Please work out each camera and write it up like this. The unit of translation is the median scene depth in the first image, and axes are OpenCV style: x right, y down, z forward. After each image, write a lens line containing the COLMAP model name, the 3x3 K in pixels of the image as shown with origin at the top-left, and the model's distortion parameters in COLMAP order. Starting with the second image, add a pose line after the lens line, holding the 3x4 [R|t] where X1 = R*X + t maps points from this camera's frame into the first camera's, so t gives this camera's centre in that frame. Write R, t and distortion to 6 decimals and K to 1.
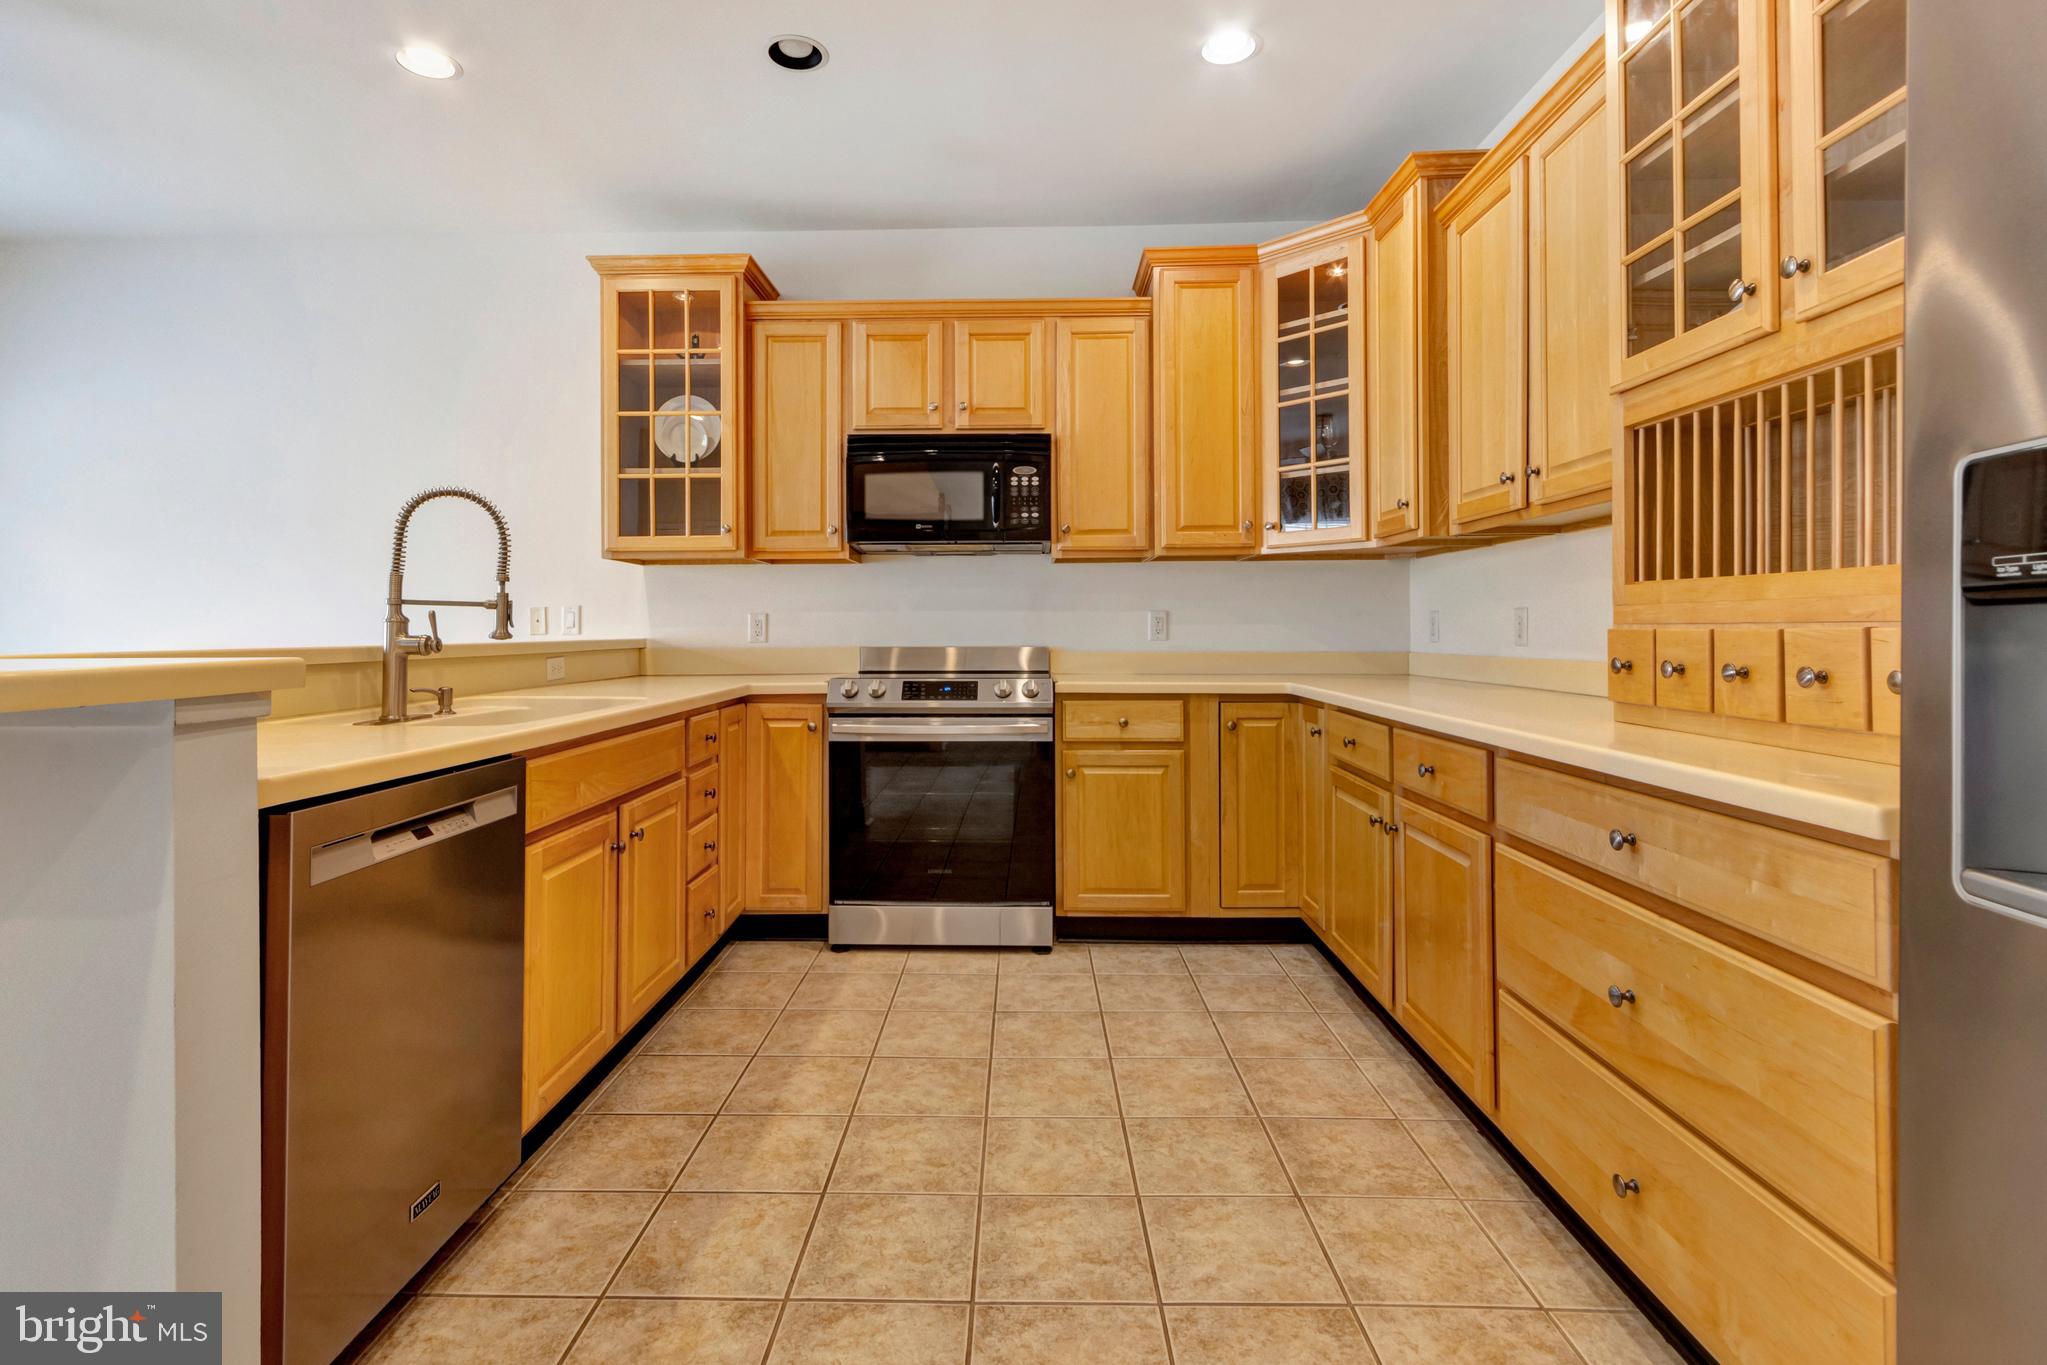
lens RADIAL K [[956.4, 0, 1007.5], [0, 956.4, 624.9], [0, 0, 1]] dist [-0.003902, -0.000102]
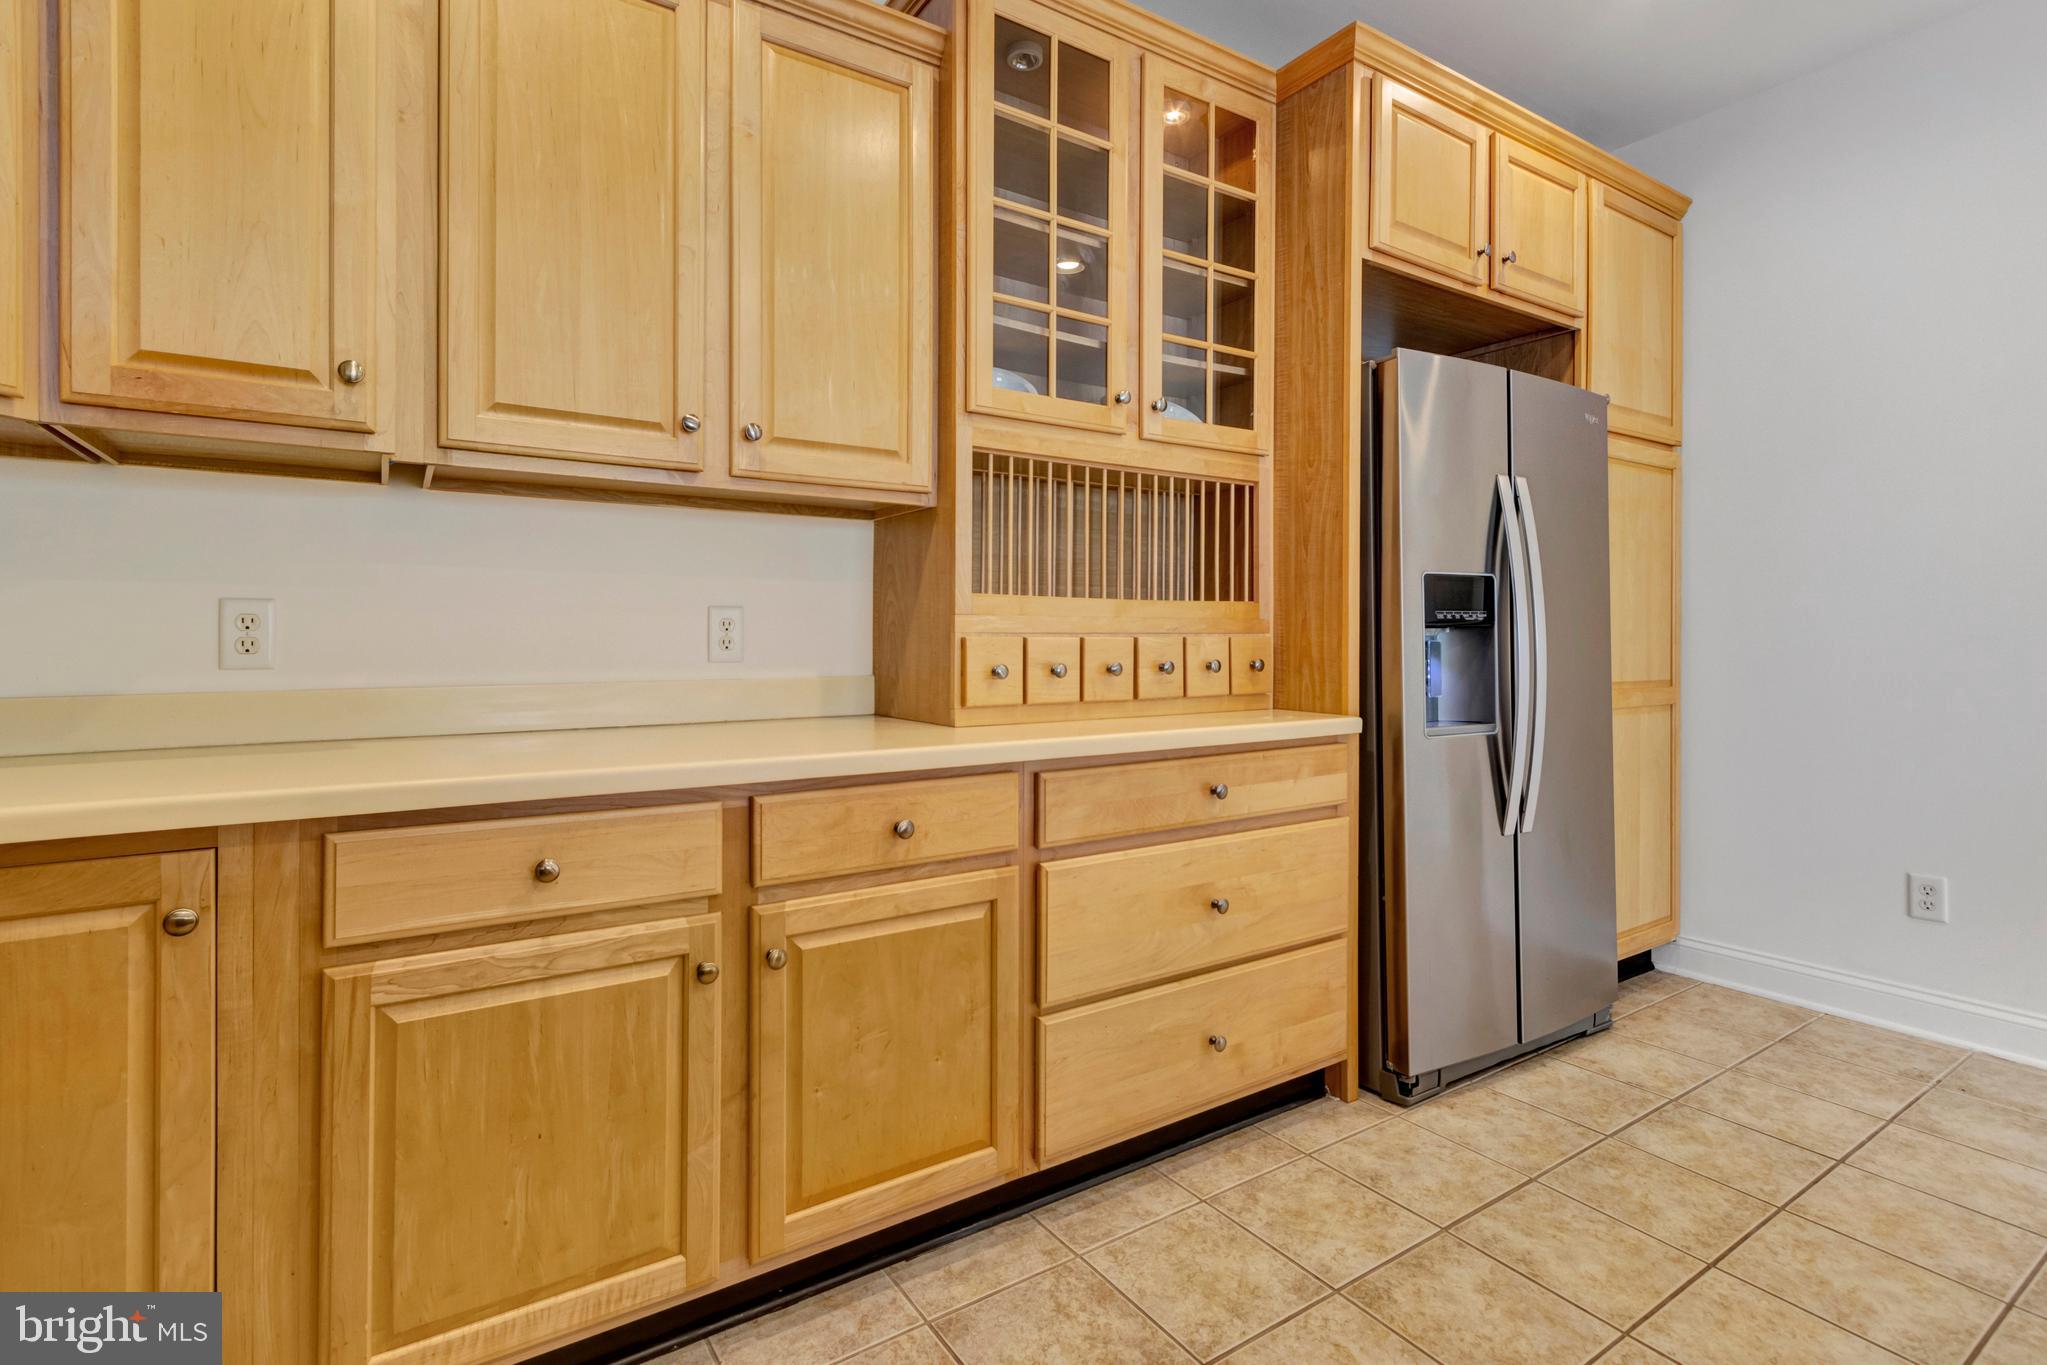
lens RADIAL K [[956.4, 0, 988.1], [0, 956.4, 643.0], [0, 0, 1]] dist [-0.003902, -0.000102]
pose [[-0.549280, -0.002216, 0.835635, -0.282231], [-0.002032, 0.999997, 0.001316, 0.010585], [-0.835636, -0.000976, -0.549283, 1.805690]]
